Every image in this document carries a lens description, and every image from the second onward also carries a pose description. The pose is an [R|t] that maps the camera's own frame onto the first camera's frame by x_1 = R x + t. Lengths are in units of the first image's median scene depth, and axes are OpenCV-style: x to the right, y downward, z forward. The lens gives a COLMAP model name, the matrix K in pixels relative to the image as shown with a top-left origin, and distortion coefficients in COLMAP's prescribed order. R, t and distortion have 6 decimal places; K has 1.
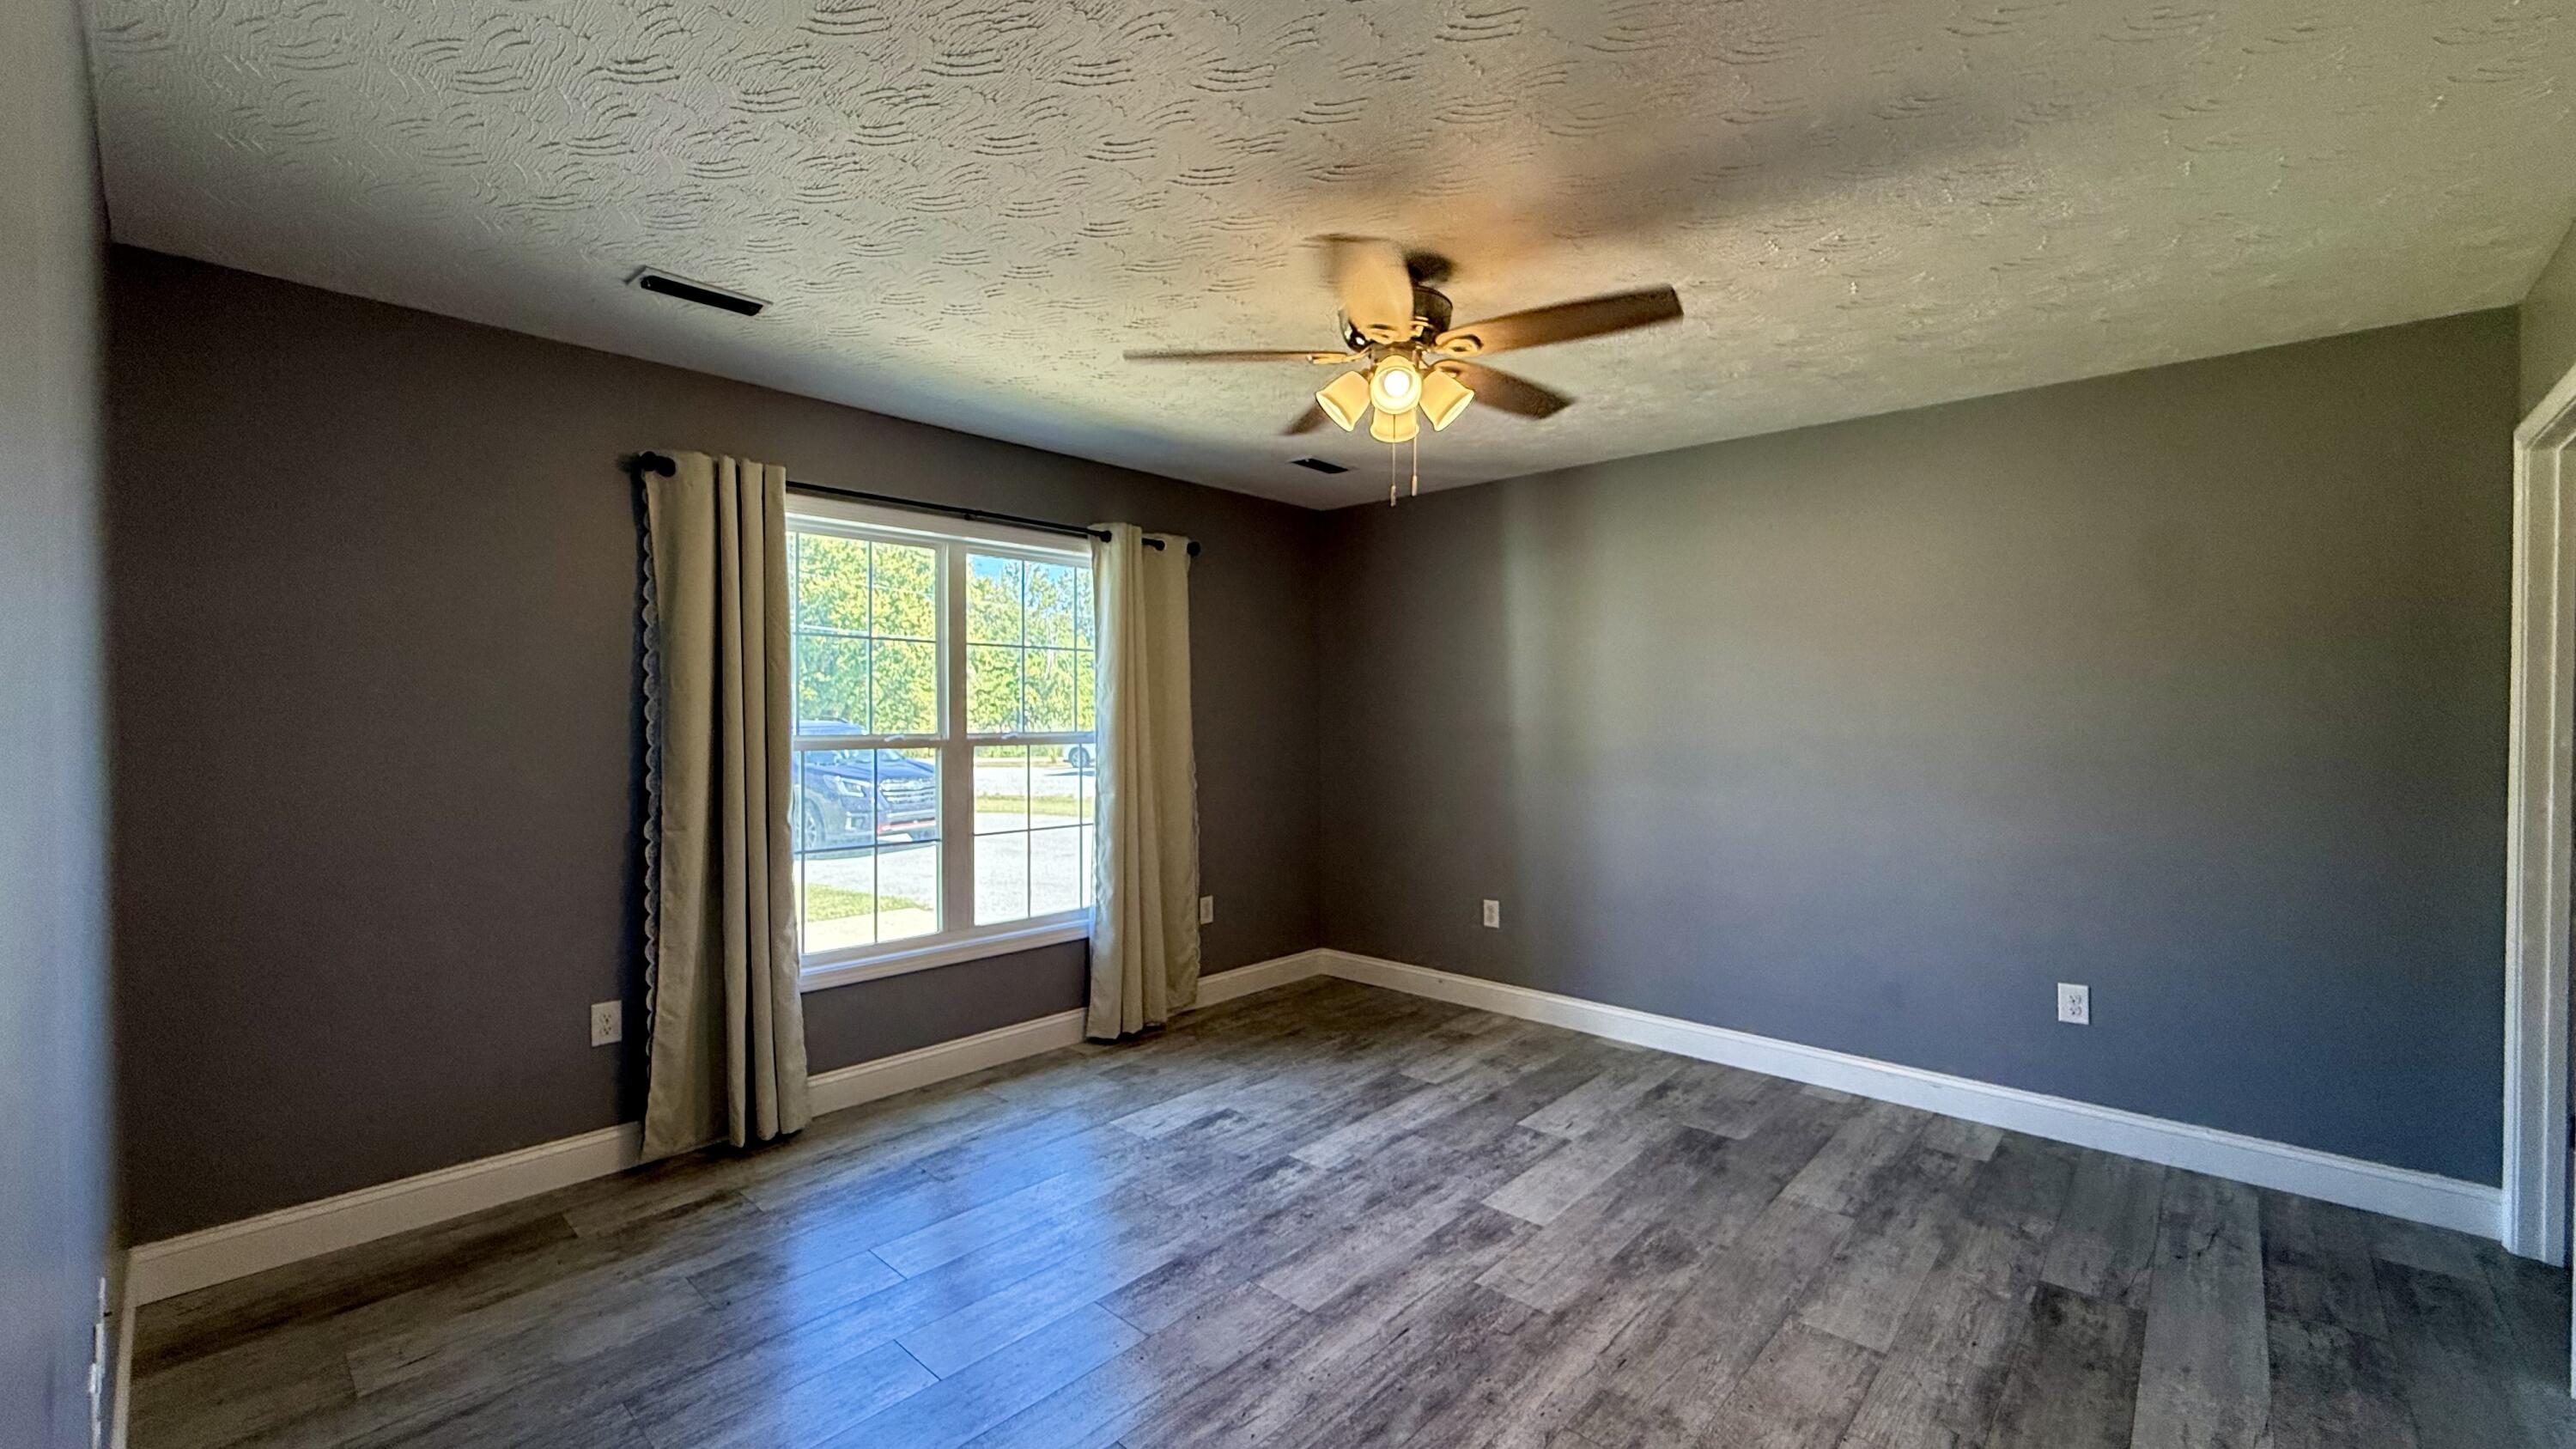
lens RADIAL K [[1035.1, 0, 1288.0], [0, 1035.1, 724.5], [0, 0, 1]] dist [-0.001593, 0.000437]
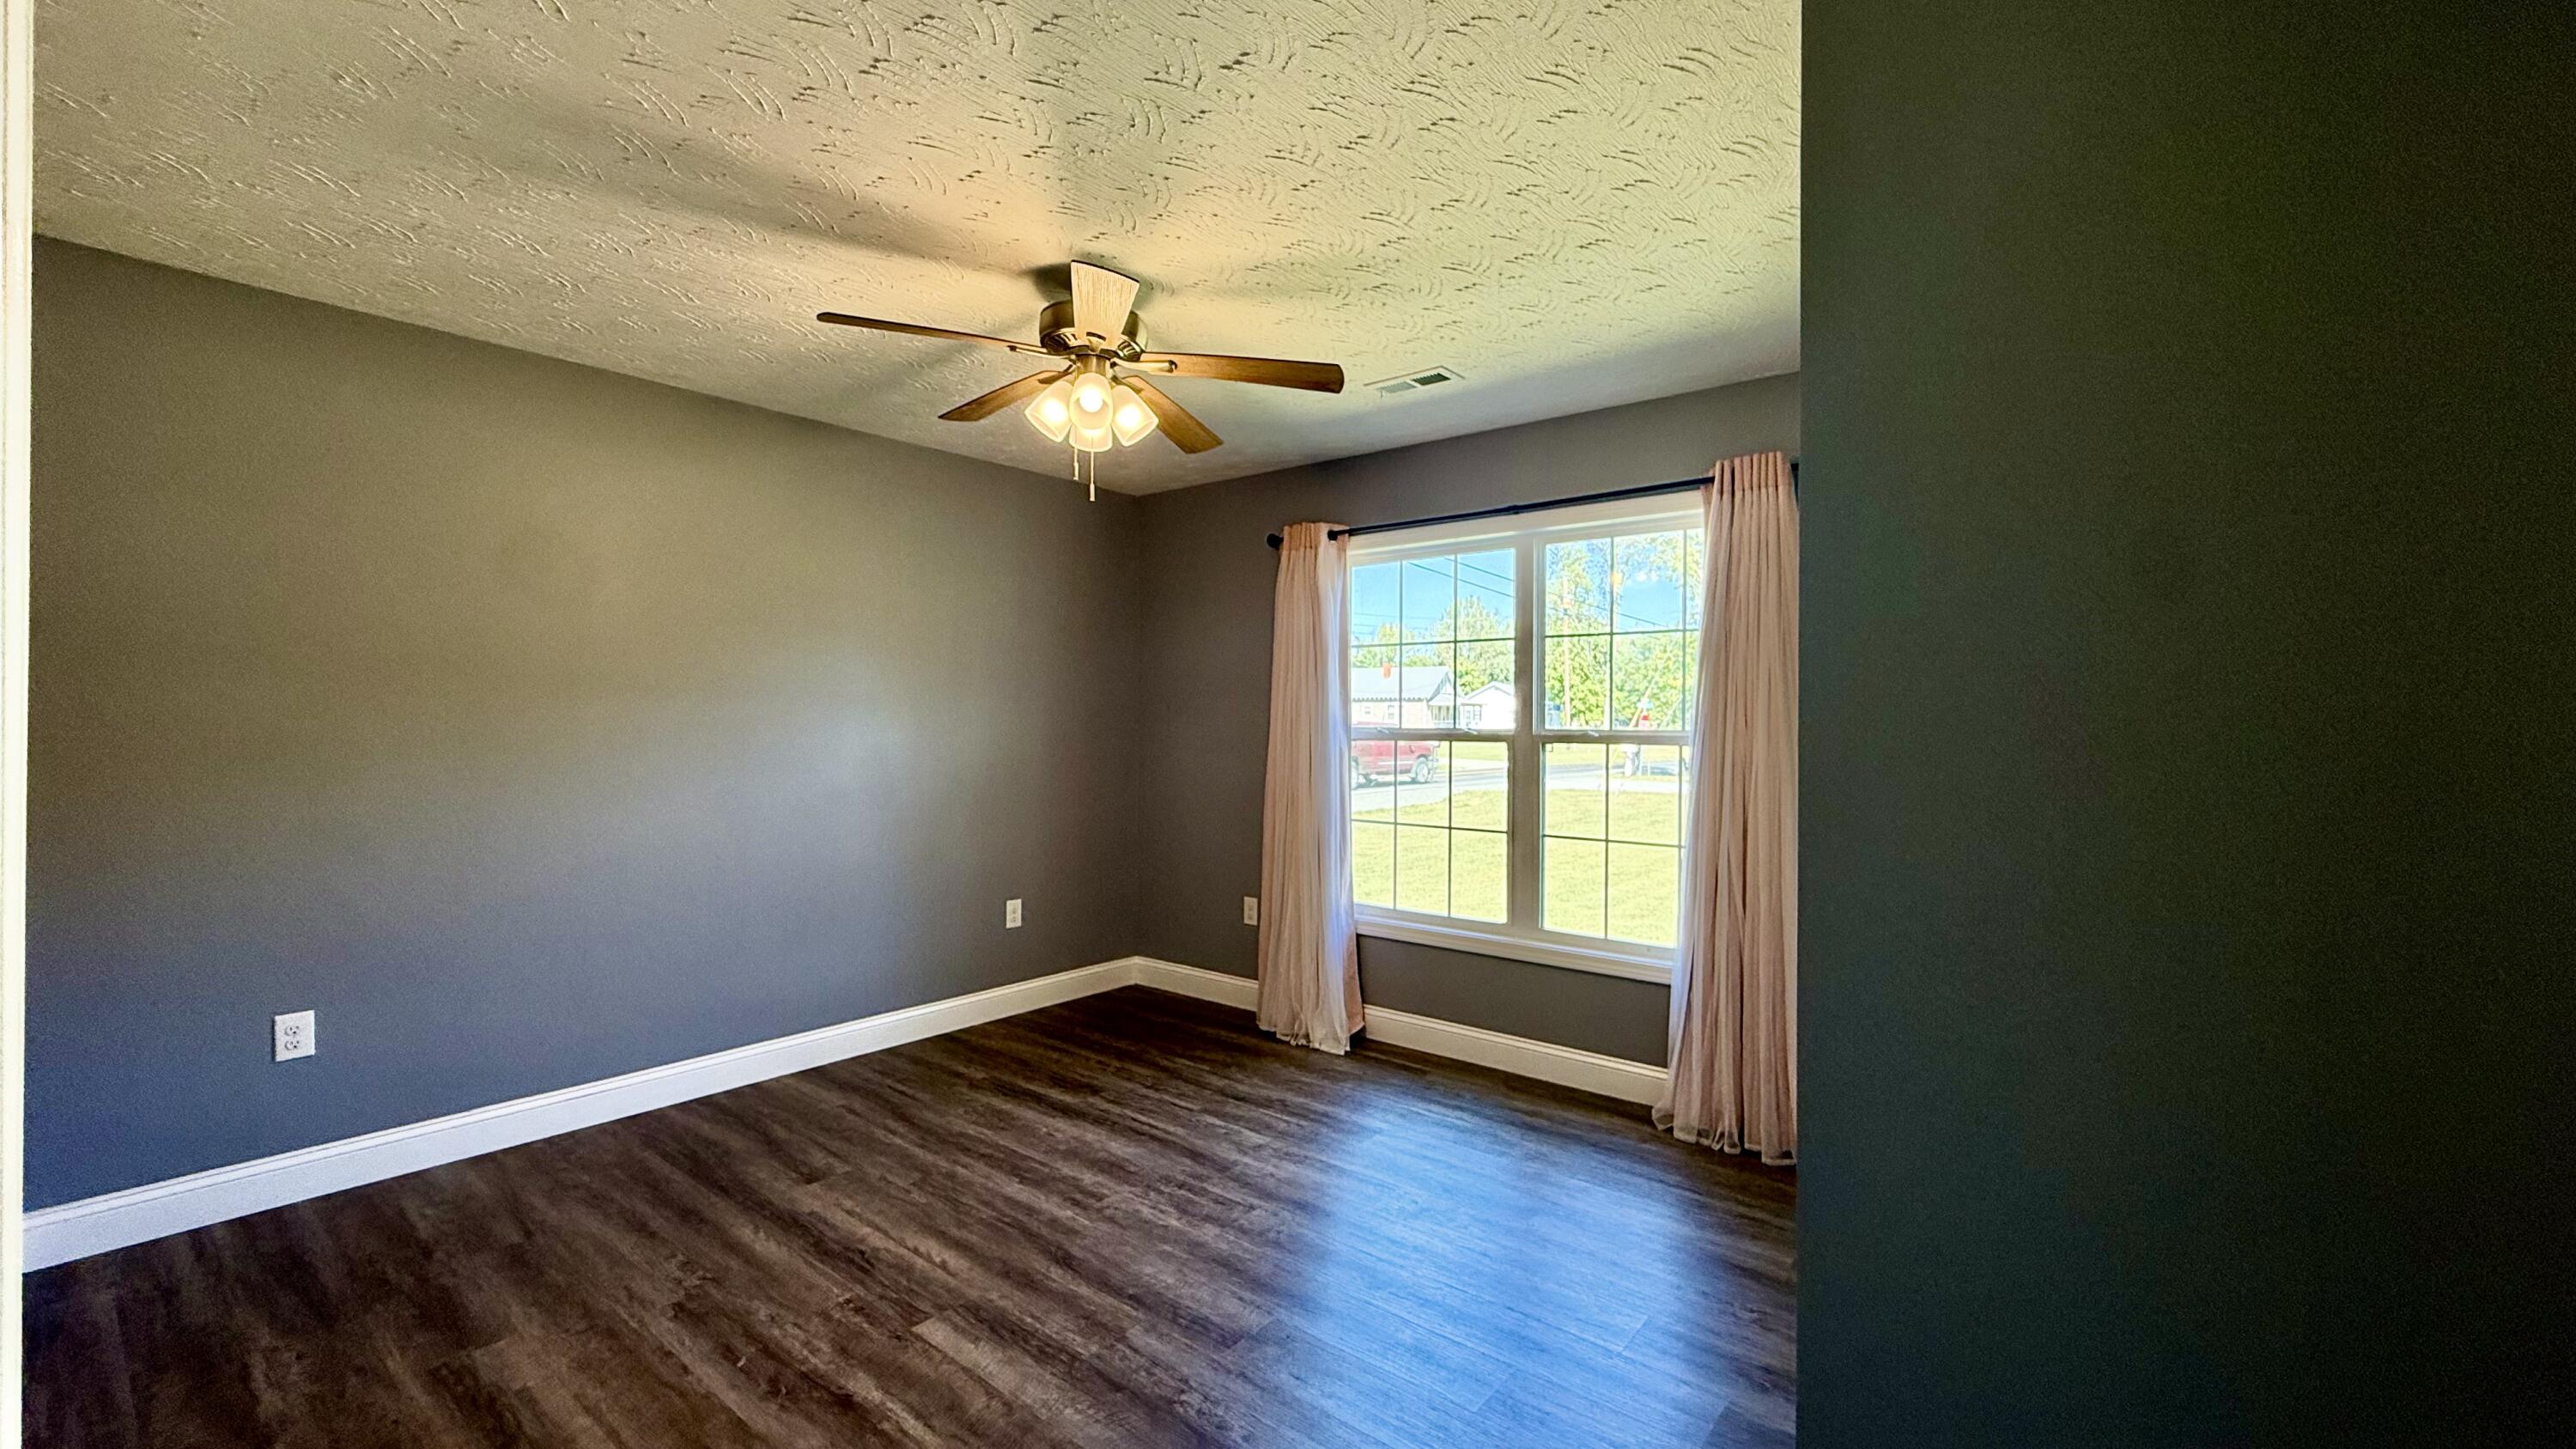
lens RADIAL K [[1035.1, 0, 1288.0], [0, 1035.1, 724.5], [0, 0, 1]] dist [-0.001593, 0.000437]
pose [[0.051321, 0.013239, -0.998594, 0.647141], [-0.009211, 0.999876, 0.012783, -0.006105], [0.998640, 0.008542, 0.051437, 0.712875]]
